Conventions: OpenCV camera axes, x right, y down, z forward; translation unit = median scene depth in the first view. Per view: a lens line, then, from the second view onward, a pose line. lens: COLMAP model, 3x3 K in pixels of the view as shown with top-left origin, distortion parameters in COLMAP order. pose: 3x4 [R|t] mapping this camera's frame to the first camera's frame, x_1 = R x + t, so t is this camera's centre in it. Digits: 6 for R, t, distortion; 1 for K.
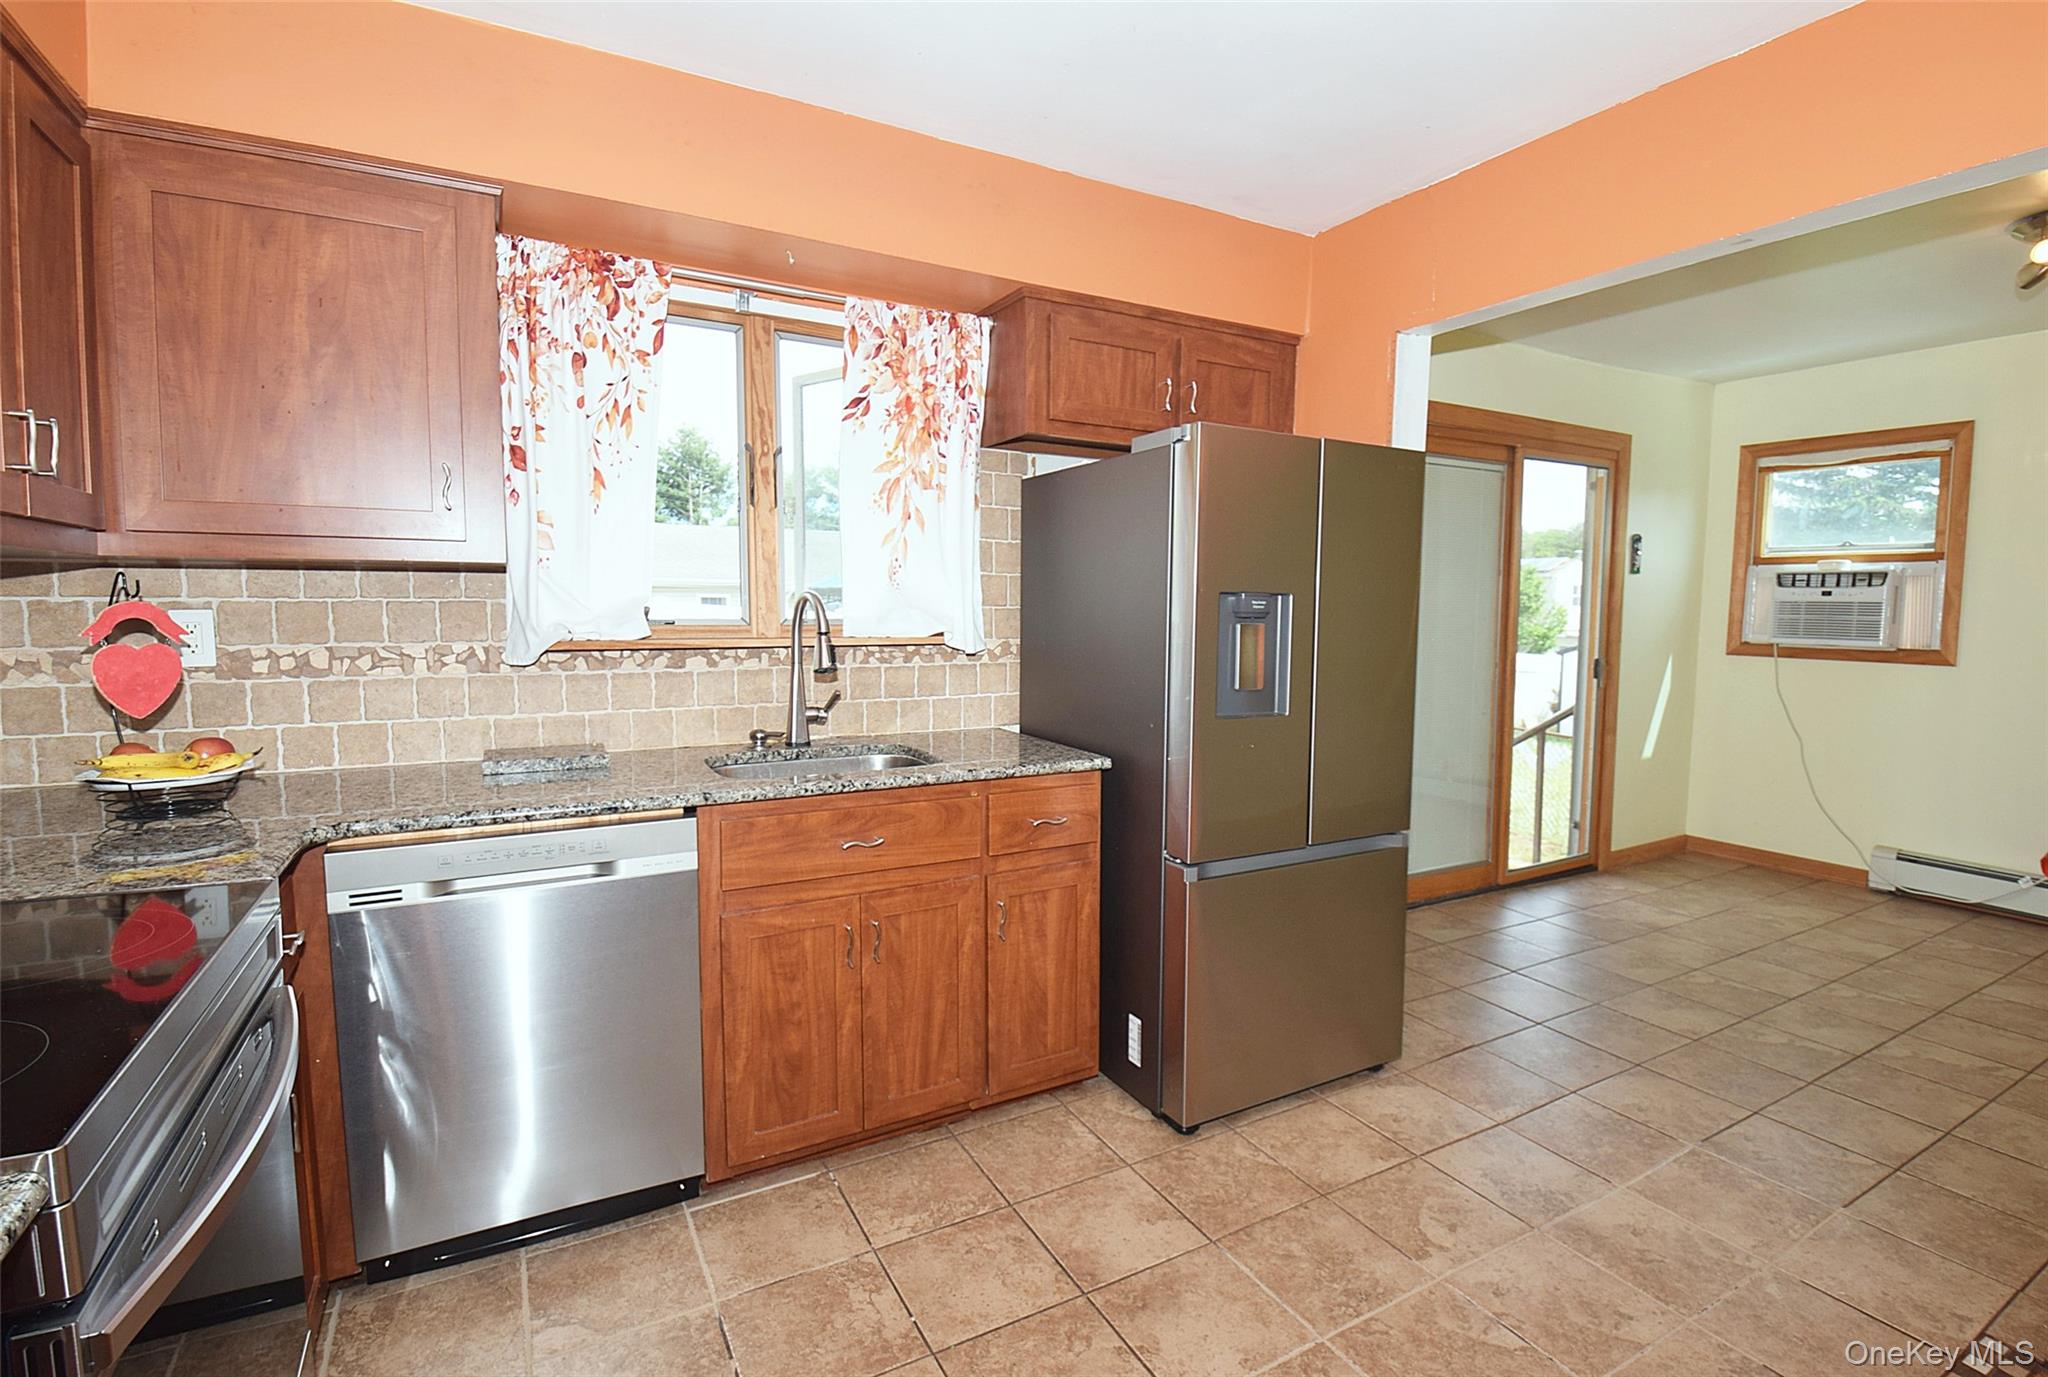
lens RADIAL K [[959.5, 0, 1057.8], [0, 959.5, 693.8], [0, 0, 1]] dist [0.003498, -0.021828]
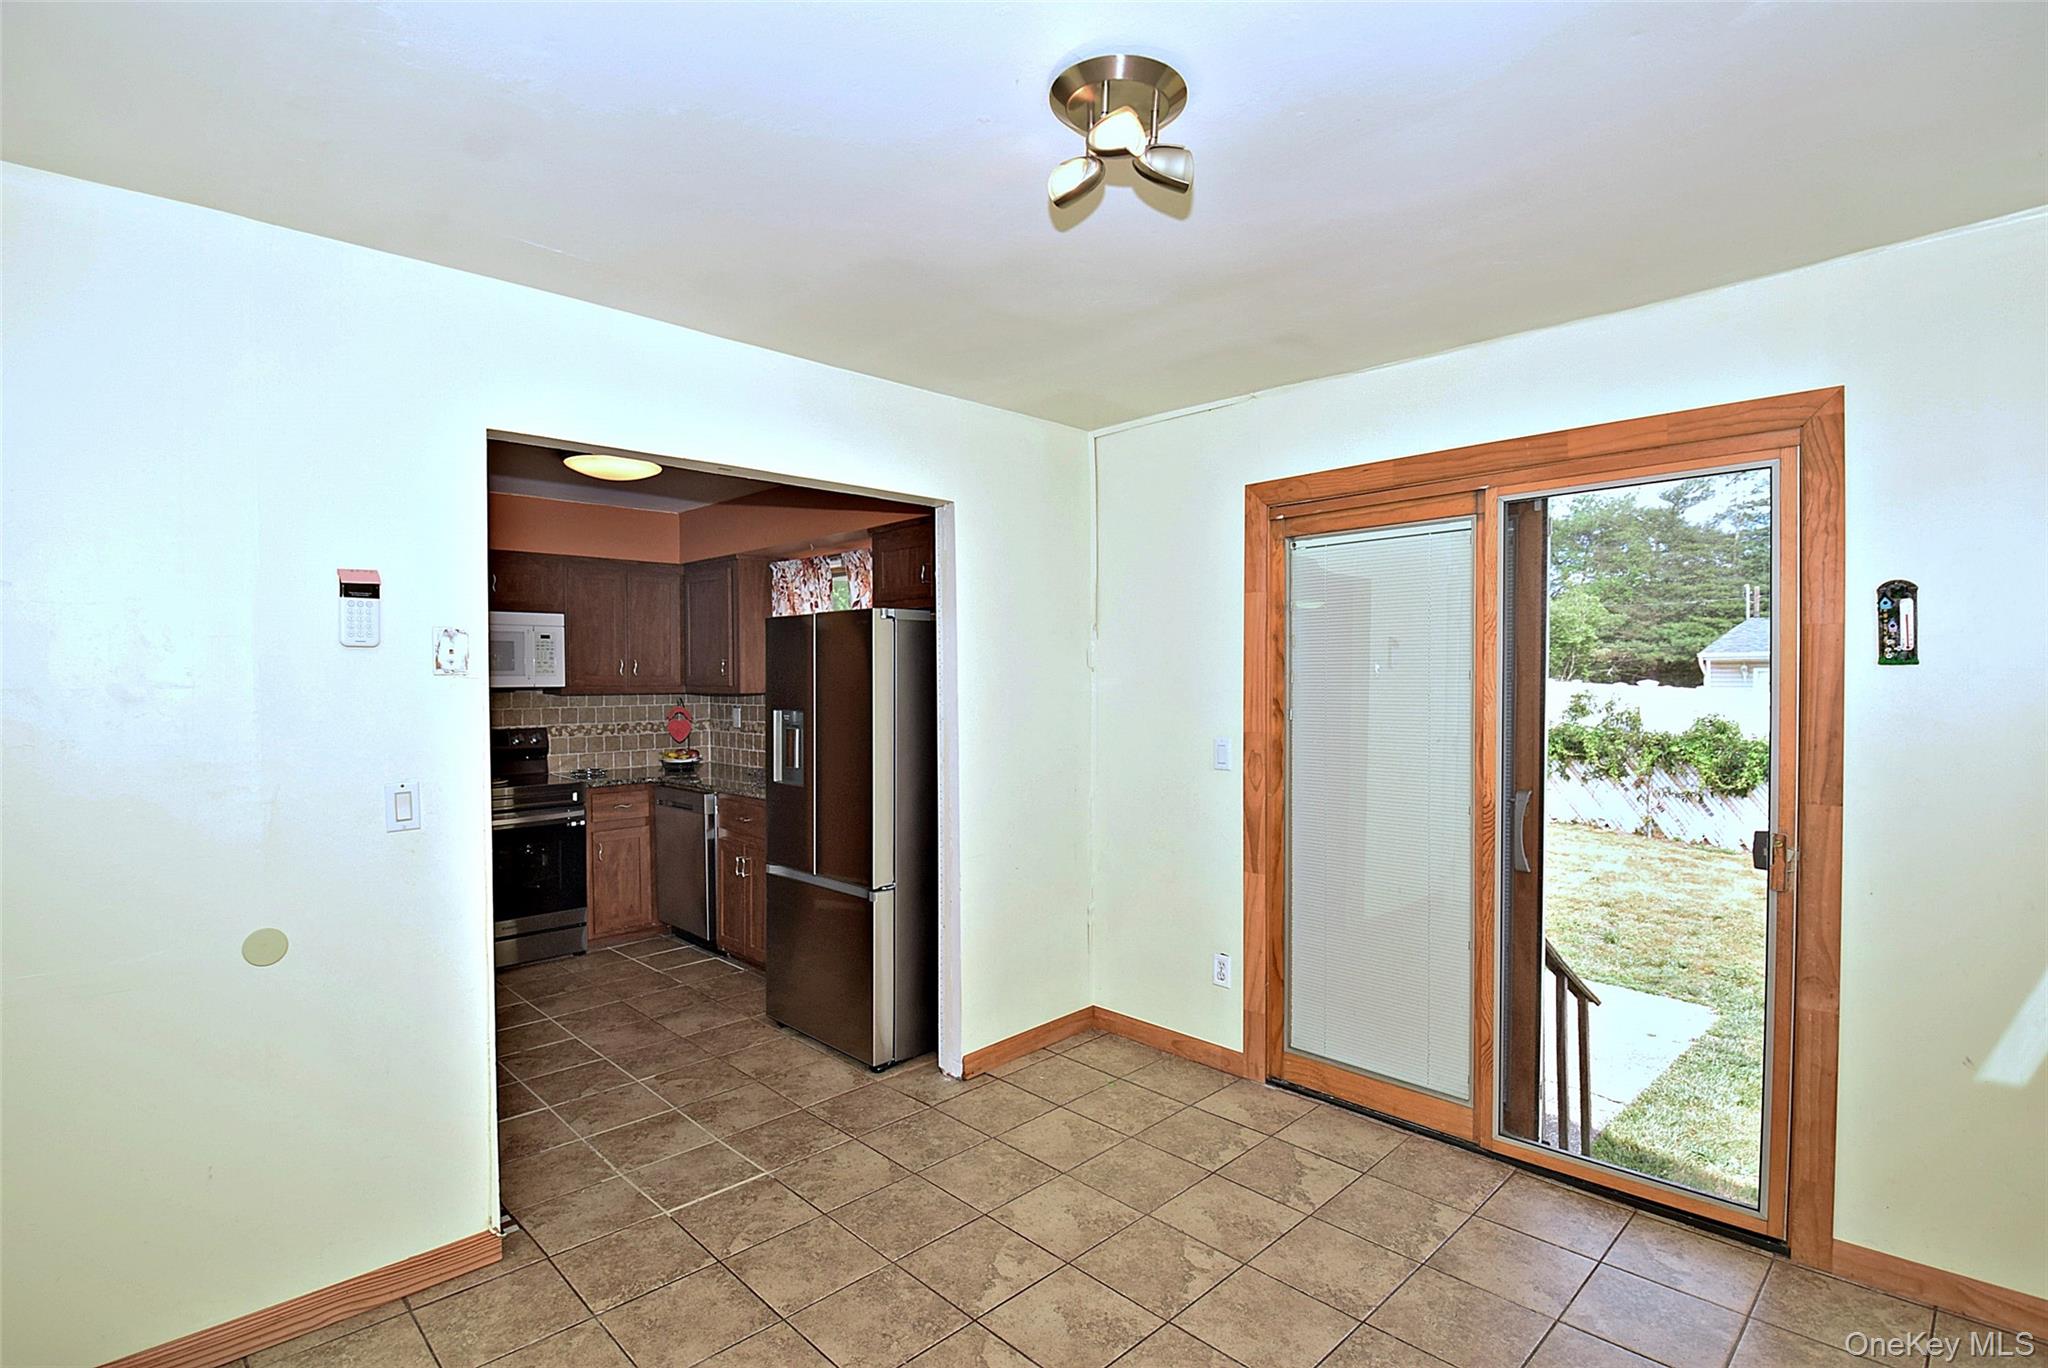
lens RADIAL K [[969.8, 0, 1019.9], [0, 969.8, 694.9], [0, 0, 1]] dist [-0.002838, -0.001354]
pose [[0.246918, 0.008186, -0.969002, 1.477657], [-0.081330, 0.996611, -0.012305, -0.108581], [0.965617, 0.081847, 0.246747, 0.729346]]
